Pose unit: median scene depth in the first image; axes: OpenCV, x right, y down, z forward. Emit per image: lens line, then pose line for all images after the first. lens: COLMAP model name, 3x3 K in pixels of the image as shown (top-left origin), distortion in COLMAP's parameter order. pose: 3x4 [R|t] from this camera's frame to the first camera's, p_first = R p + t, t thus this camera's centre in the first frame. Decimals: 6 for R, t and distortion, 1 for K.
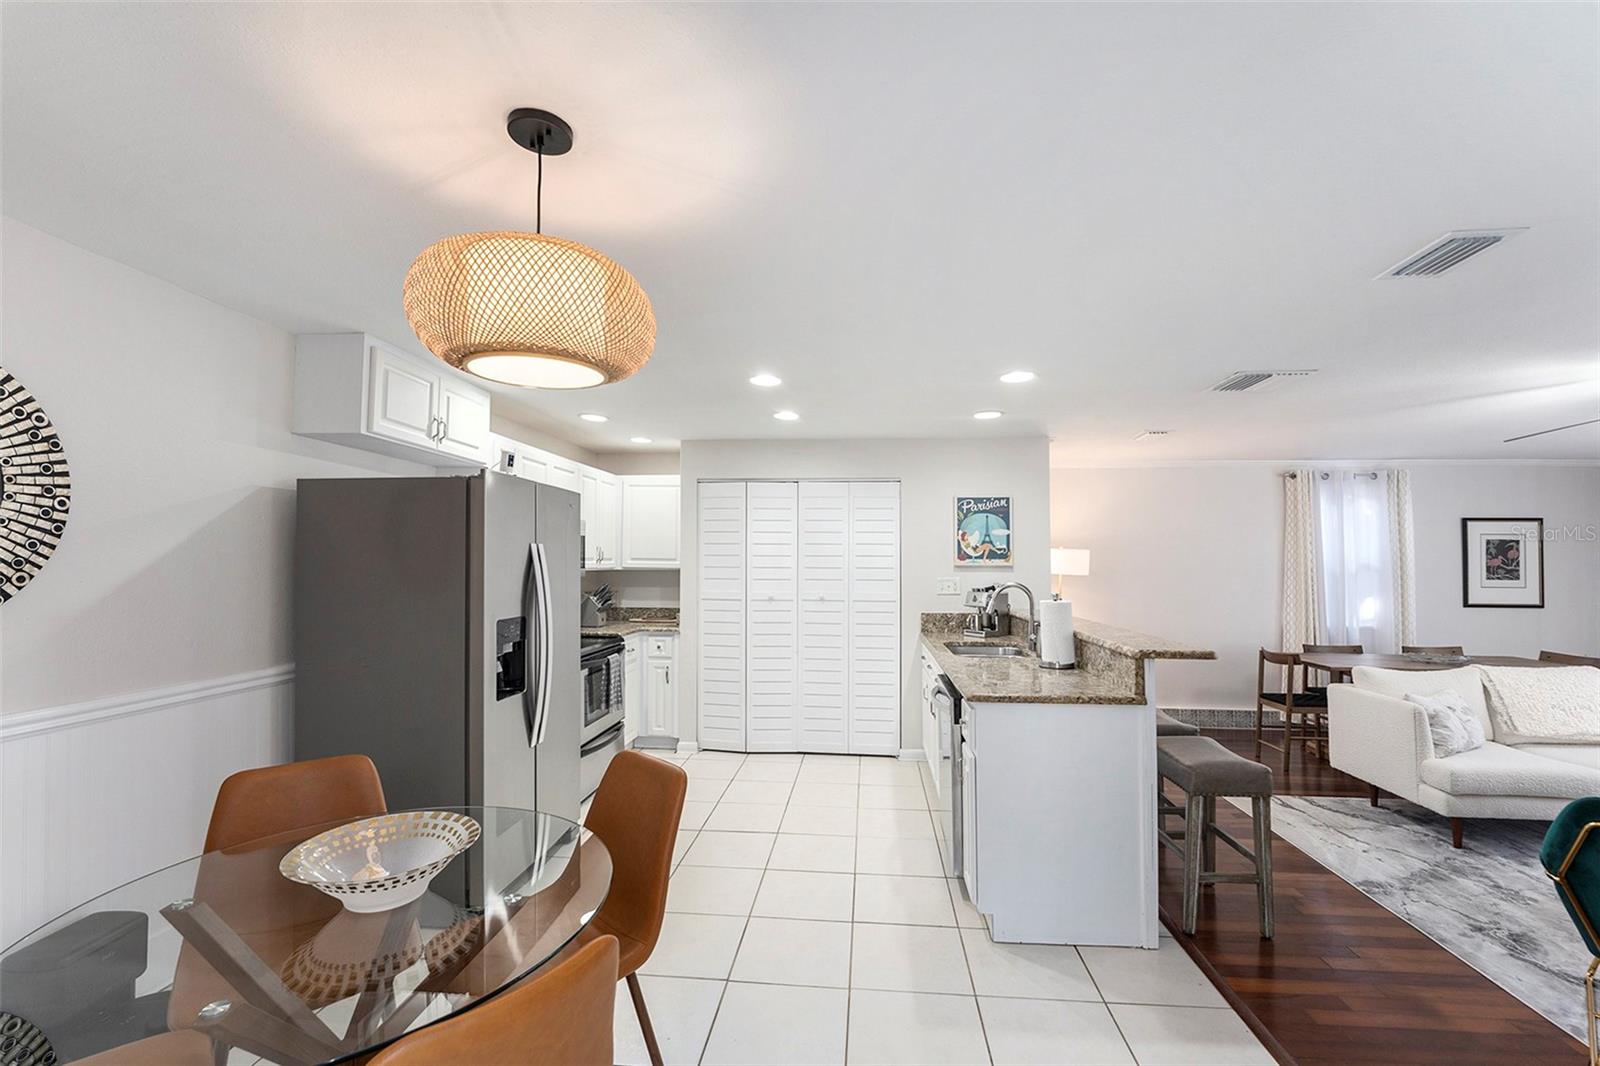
lens RADIAL K [[683.2, 0, 803.7], [0, 683.2, 544.6], [0, 0, 1]] dist [-0.008270, 0.000810]
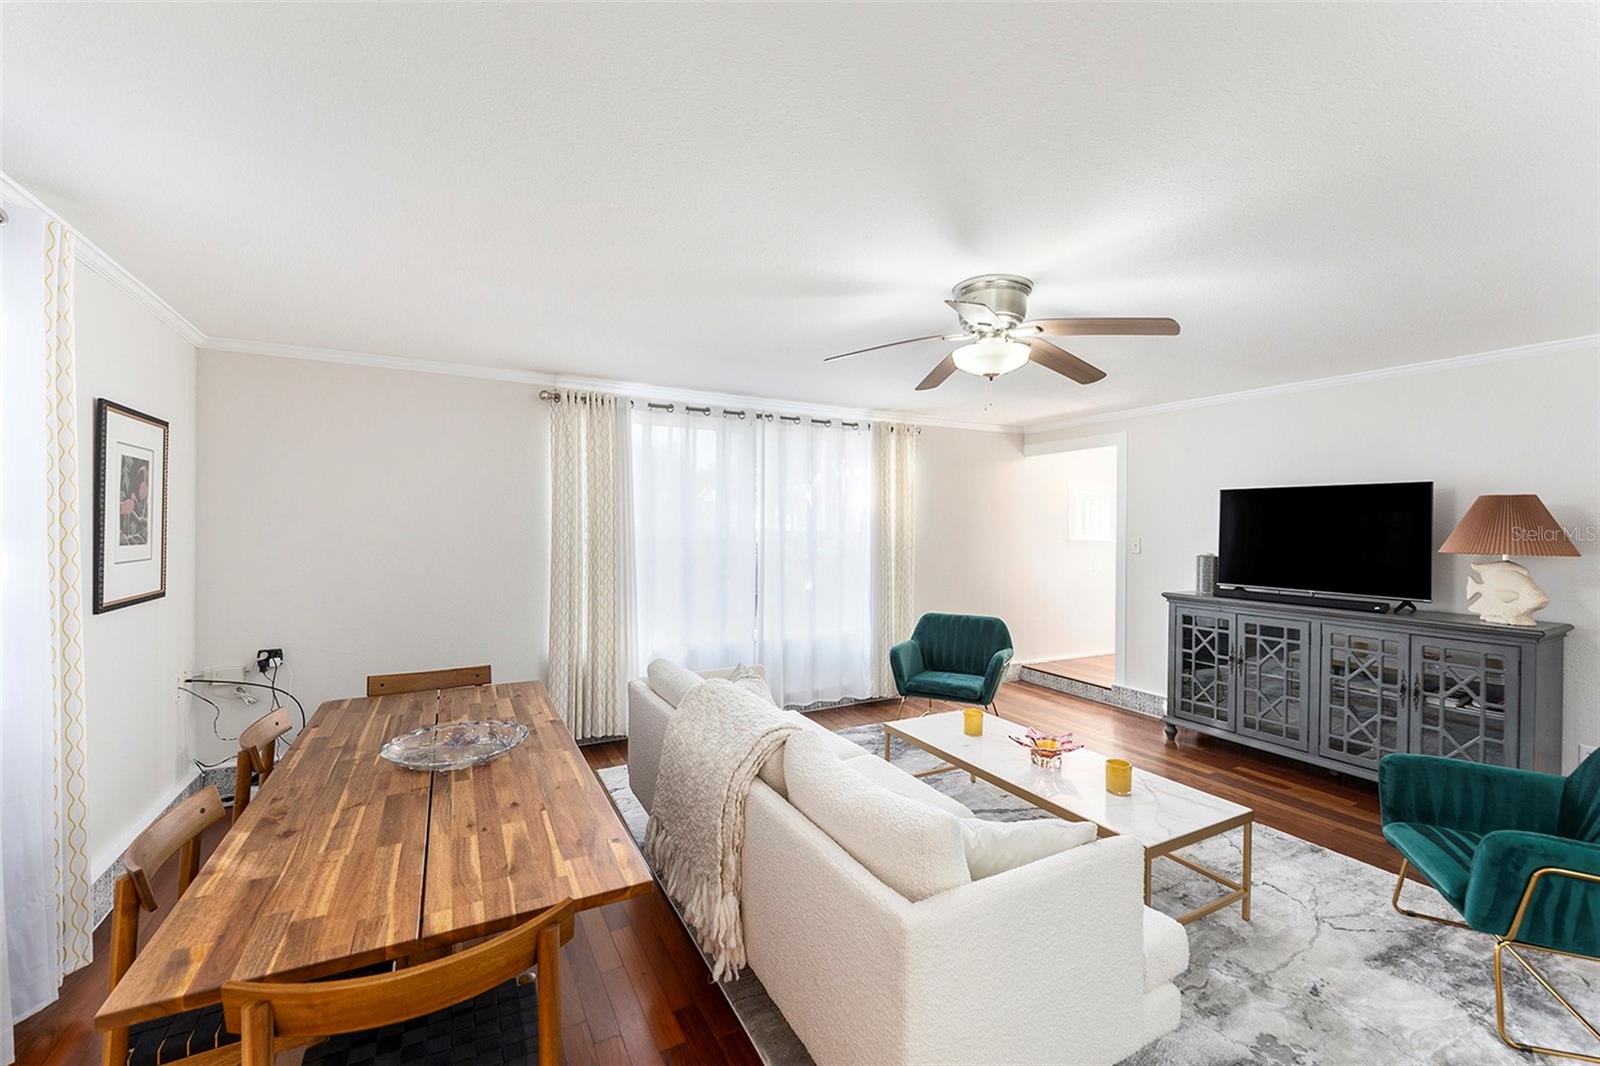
lens RADIAL K [[653.5, 0, 800.0], [0, 653.5, 533.0], [0, 0, 1]] dist [-0.025751, 0.000005]
pose [[-0.537290, -0.016764, 0.843231, 0.579653], [-0.034854, 0.999390, -0.002340, 0.040559], [-0.842677, -0.030647, -0.537546, 1.181508]]
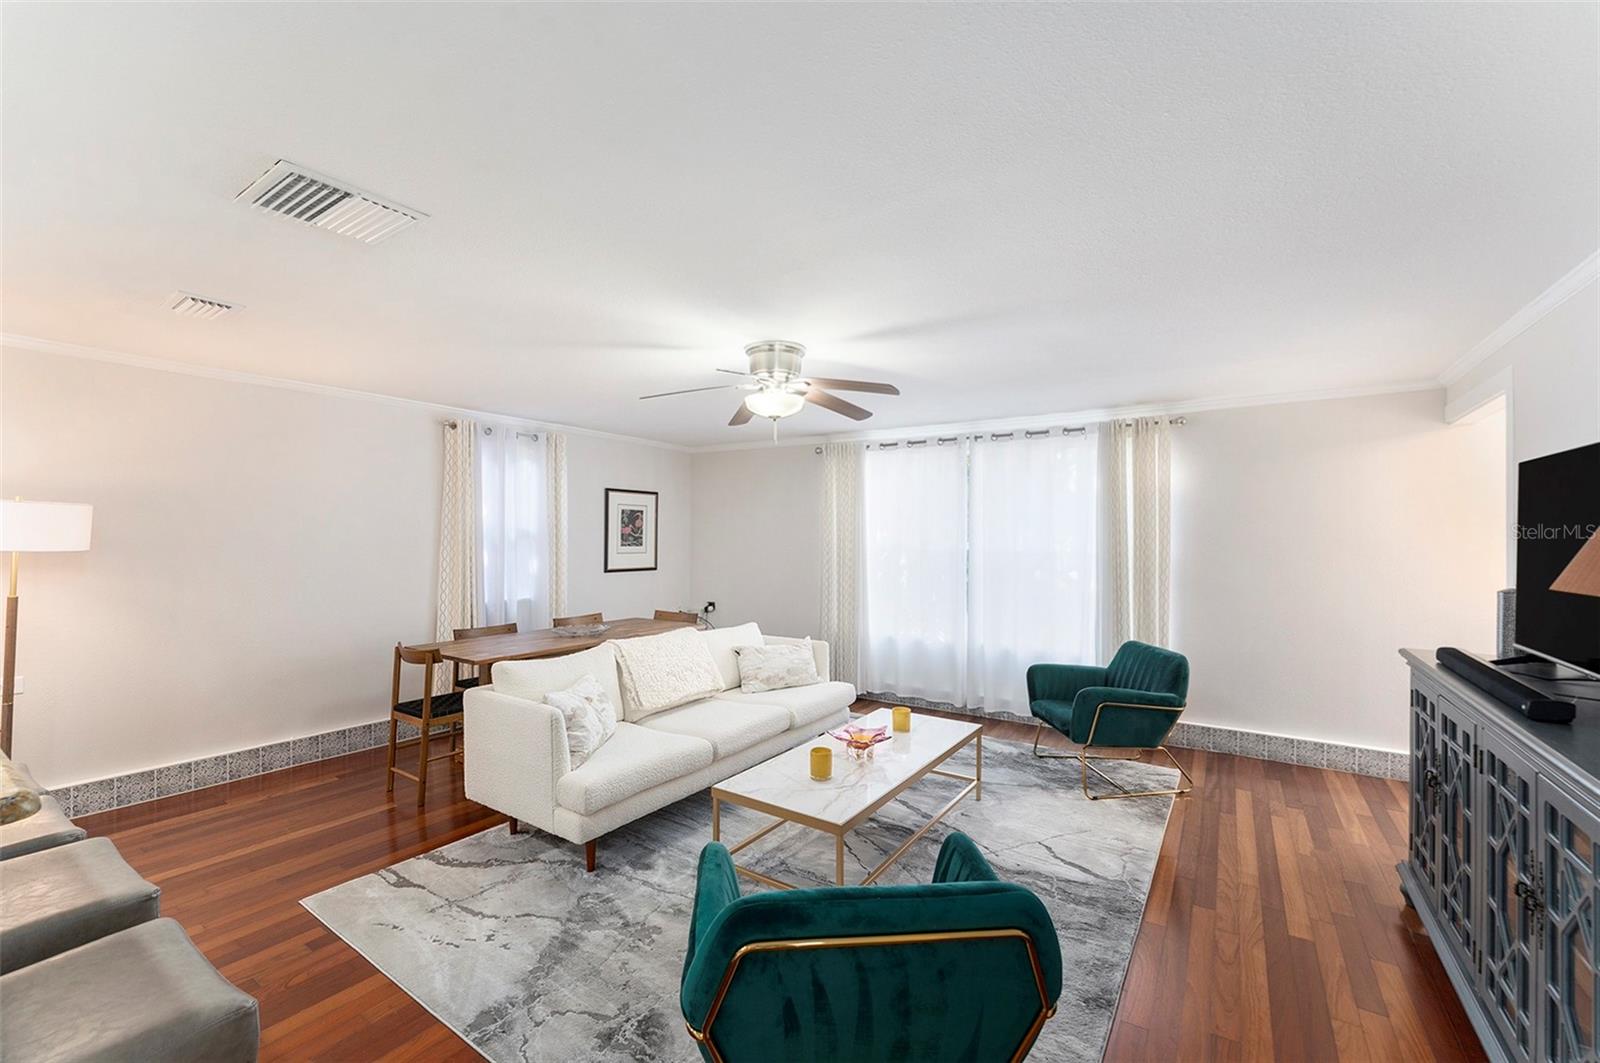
lens RADIAL K [[653.5, 0, 800.0], [0, 653.5, 531.5], [0, 0, 1]] dist [-0.025751, 0.000005]
pose [[0.491087, 0.002082, 0.871108, 0.332865], [-0.026787, 0.999560, 0.012712, 0.010101], [-0.870698, -0.029577, 0.490927, 0.333098]]
